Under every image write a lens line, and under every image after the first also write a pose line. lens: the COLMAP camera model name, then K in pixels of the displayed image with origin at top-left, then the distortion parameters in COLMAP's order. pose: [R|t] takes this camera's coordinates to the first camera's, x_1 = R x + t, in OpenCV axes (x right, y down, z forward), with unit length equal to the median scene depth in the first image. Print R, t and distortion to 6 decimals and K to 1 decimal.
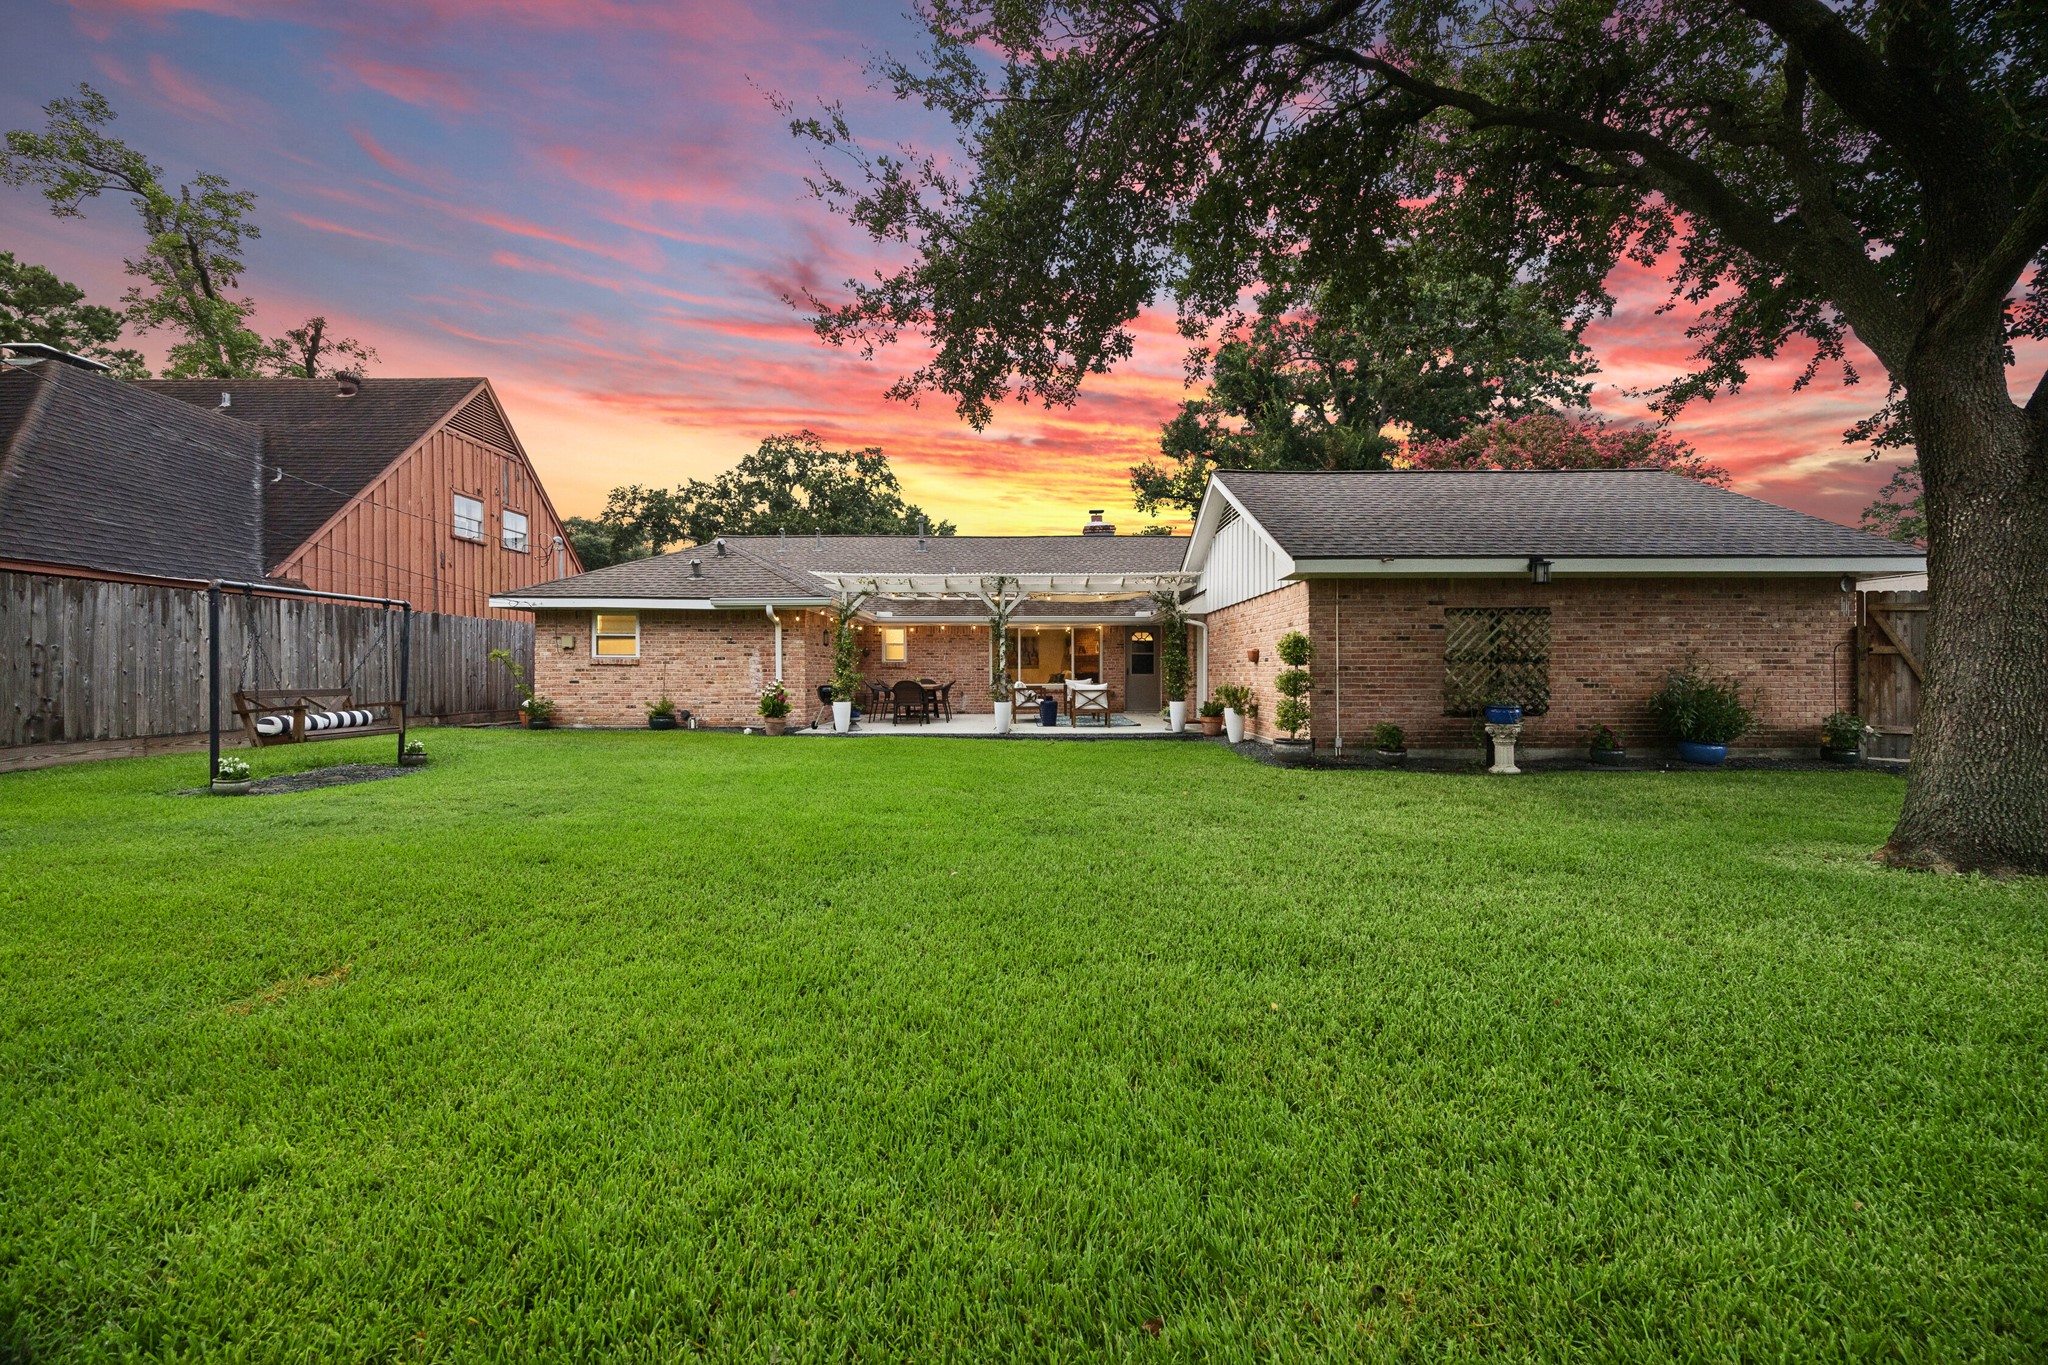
lens RADIAL K [[779.0, 0, 1016.4], [0, 779.0, 676.4], [0, 0, 1]] dist [-0.002242, -0.000337]
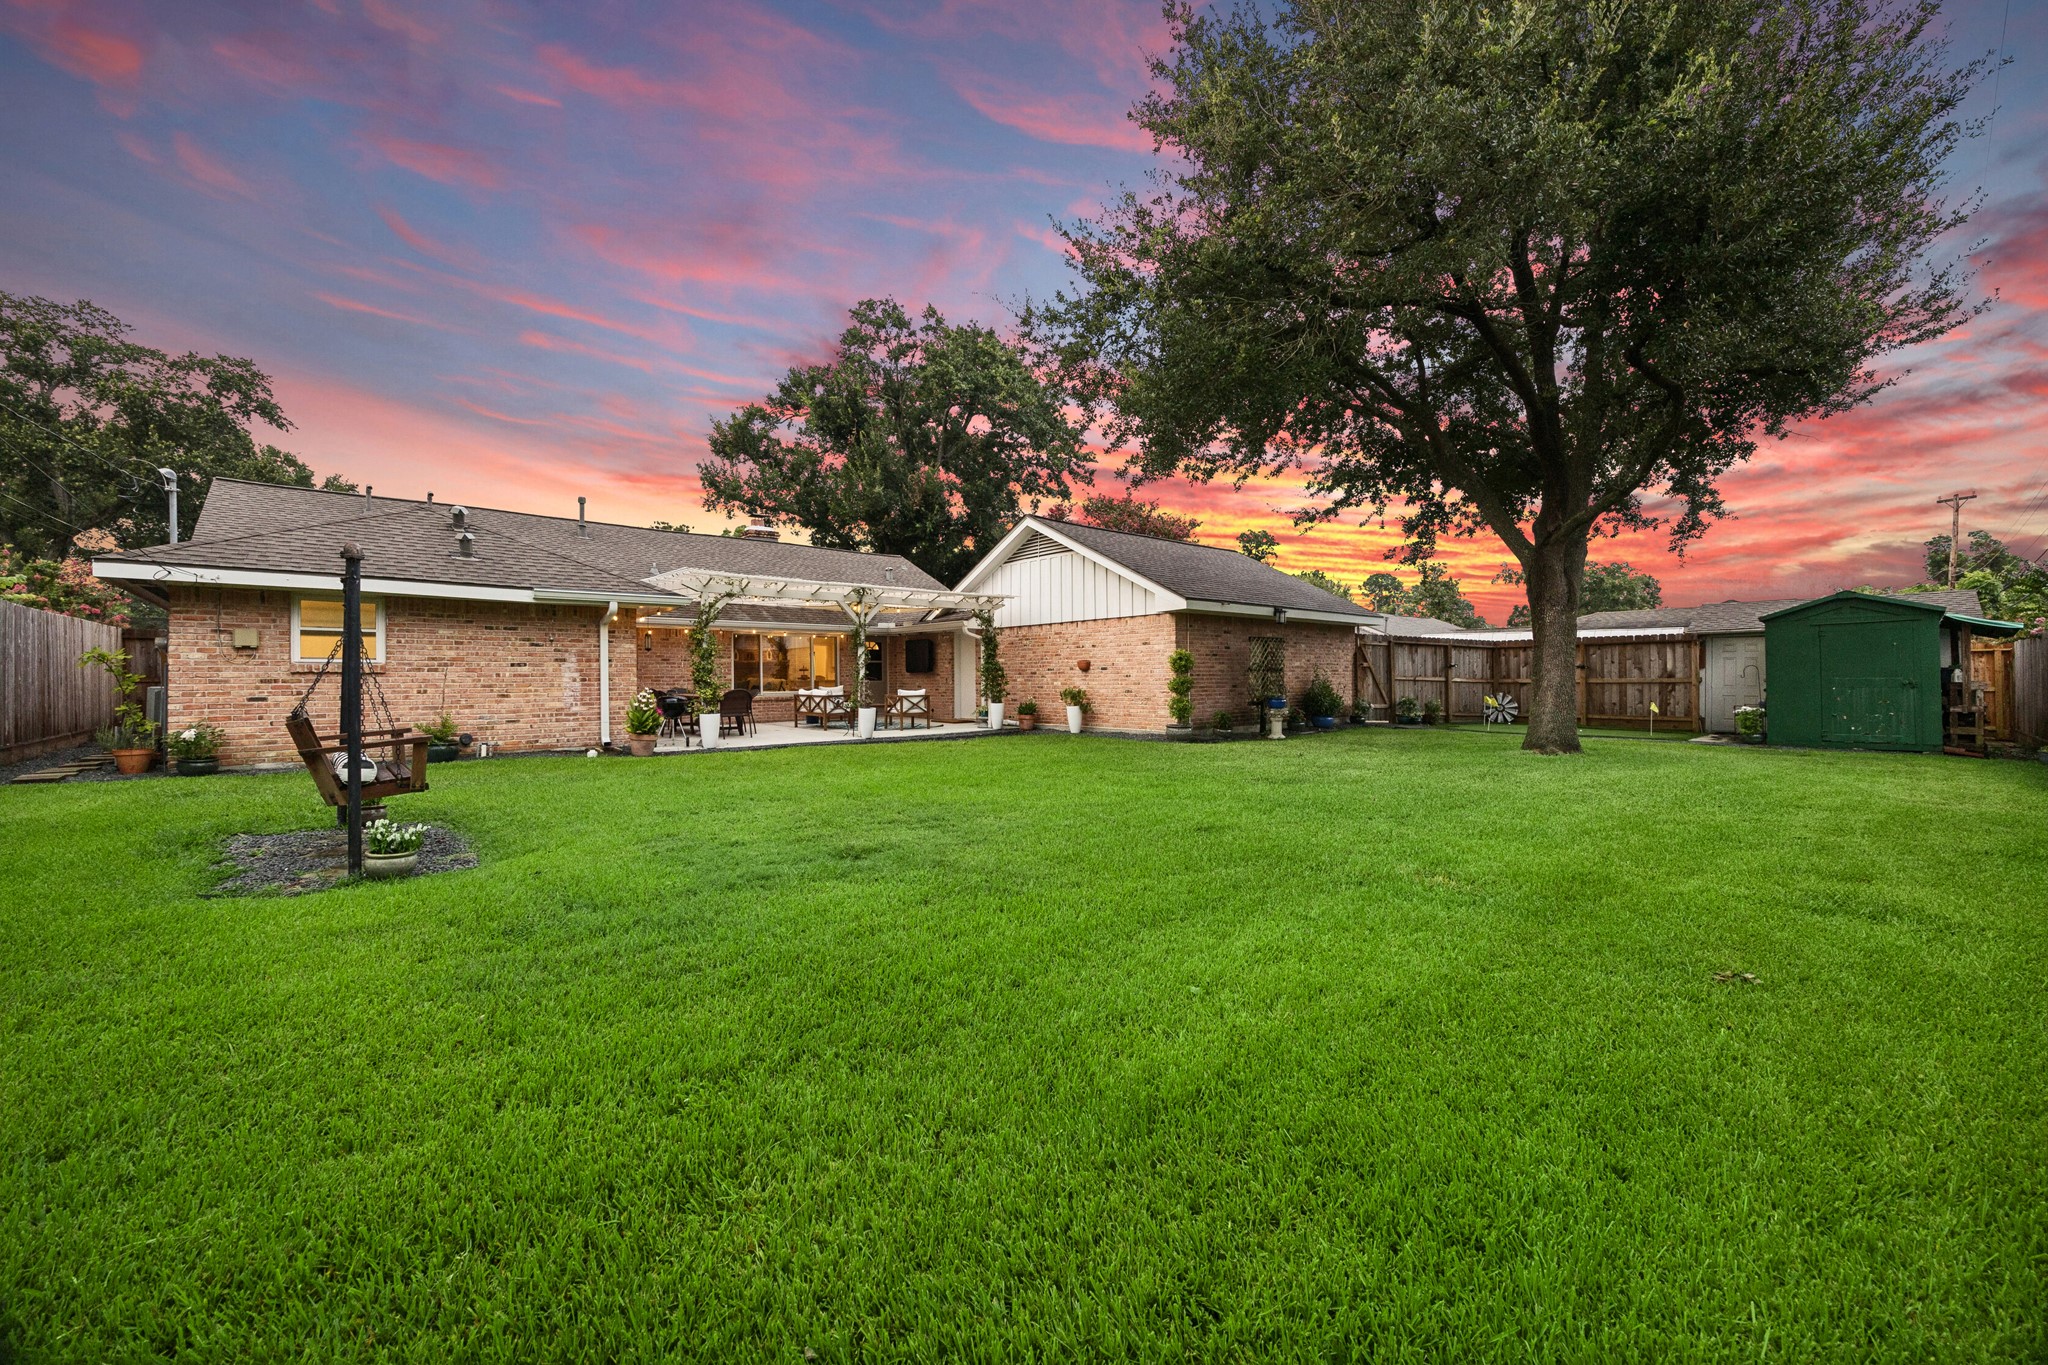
lens RADIAL K [[779.0, 0, 1021.1], [0, 779.0, 682.2], [0, 0, 1]] dist [-0.002242, -0.000337]
pose [[0.744965, -0.010019, 0.667028, -0.555474], [0.009259, 0.999946, 0.004680, -0.004822], [-0.667039, 0.002690, 0.745018, 0.086165]]
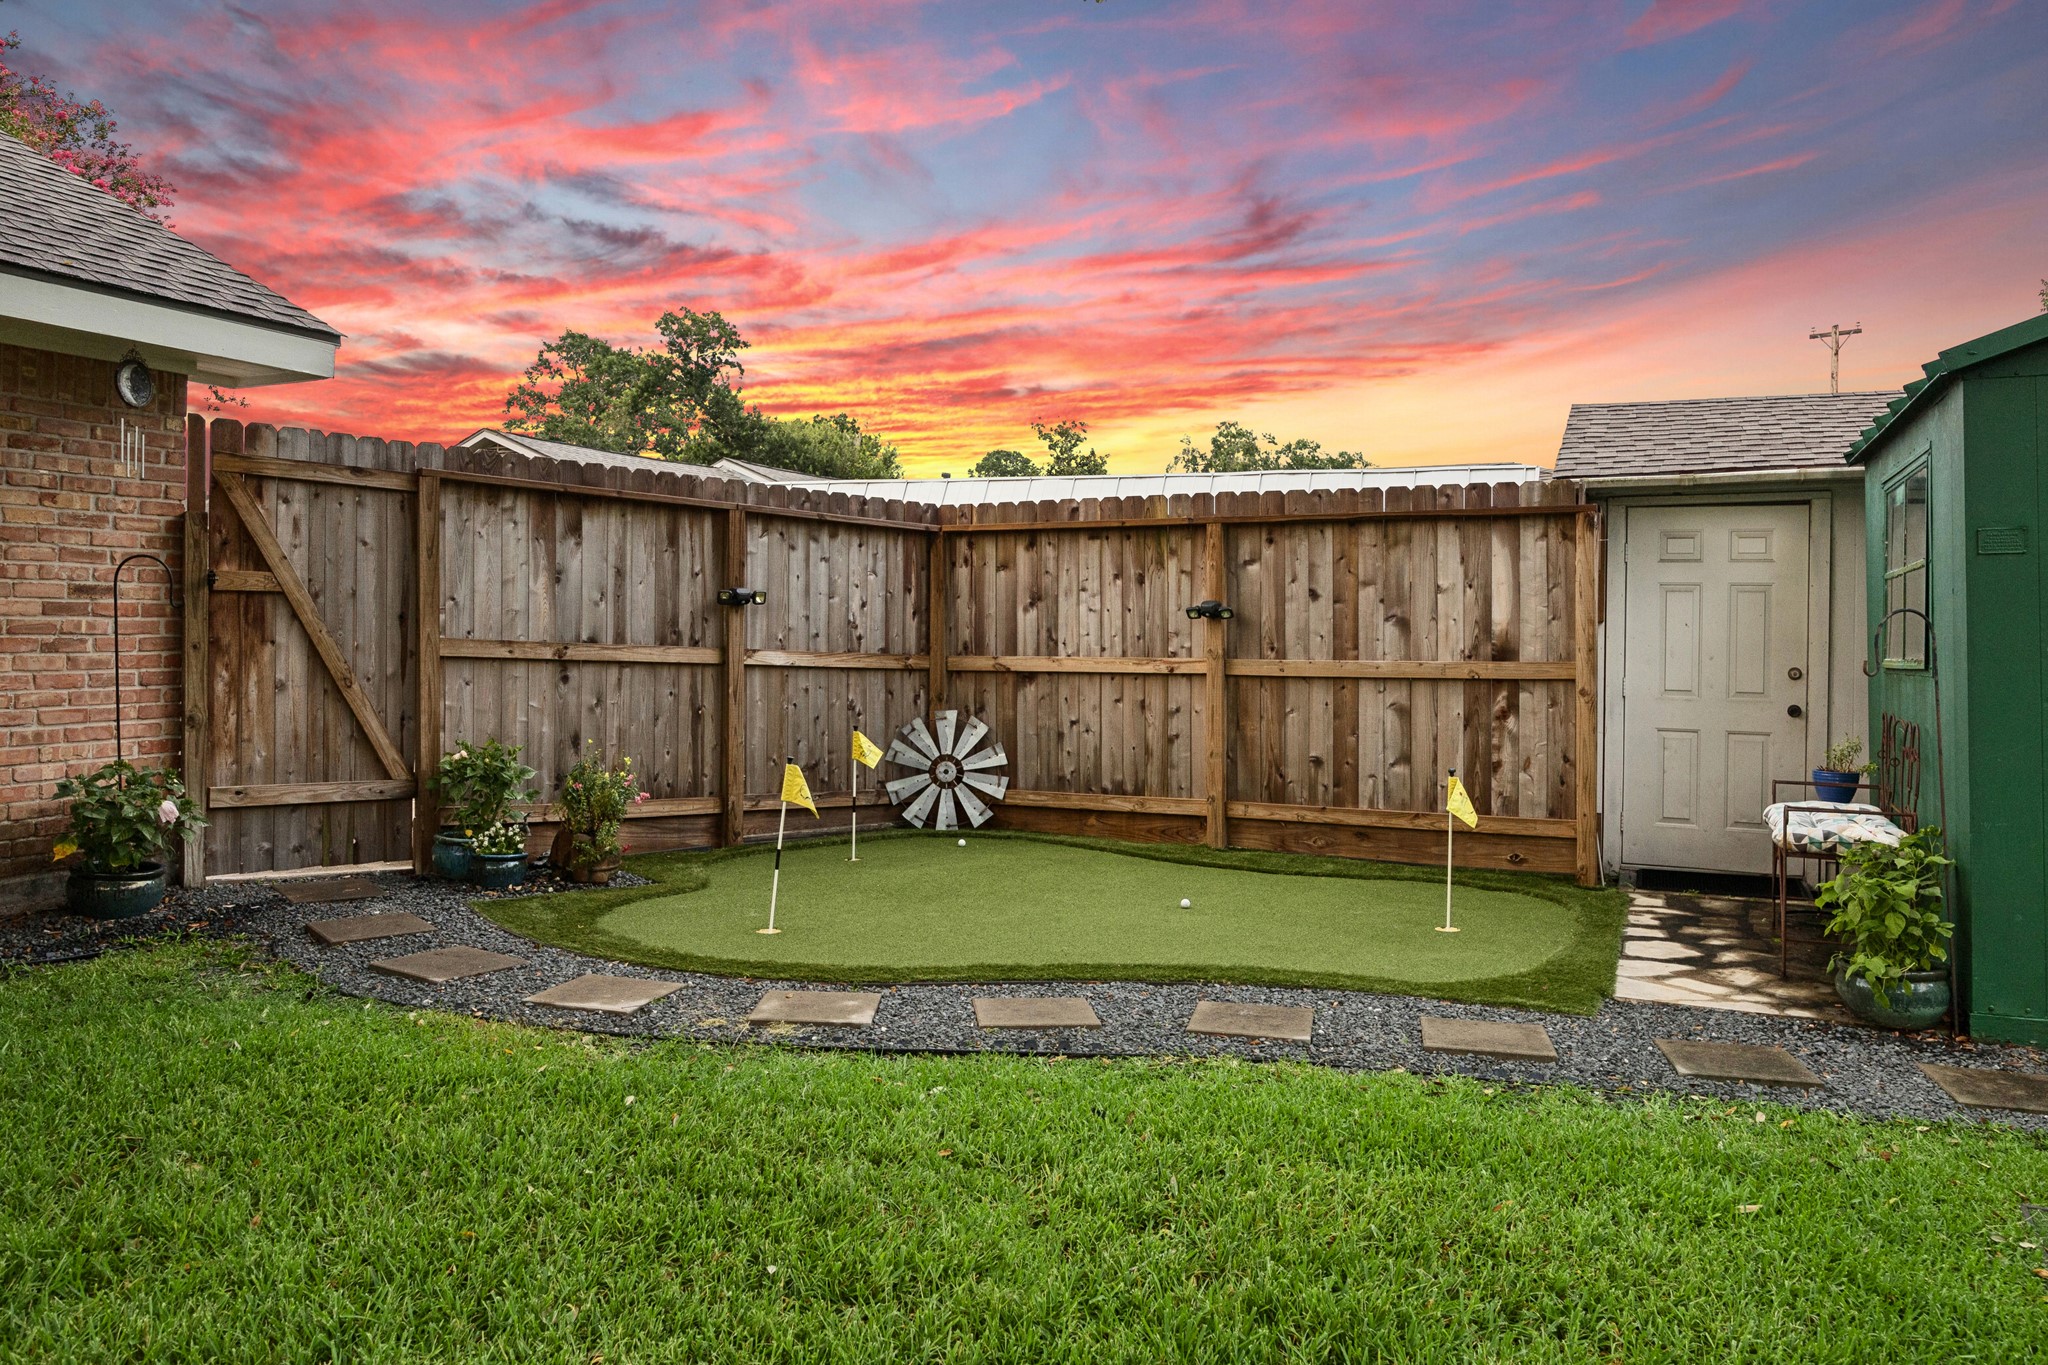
lens RADIAL K [[1415.9, 0, 1022.8], [0, 1415.9, 668.7], [0, 0, 1]] dist [0.000609, 0.000179]
pose [[0.400068, -0.022773, 0.916203, 0.440273], [-0.001983, 0.999667, 0.025714, -0.006963], [-0.916483, -0.012104, 0.399890, 0.266640]]
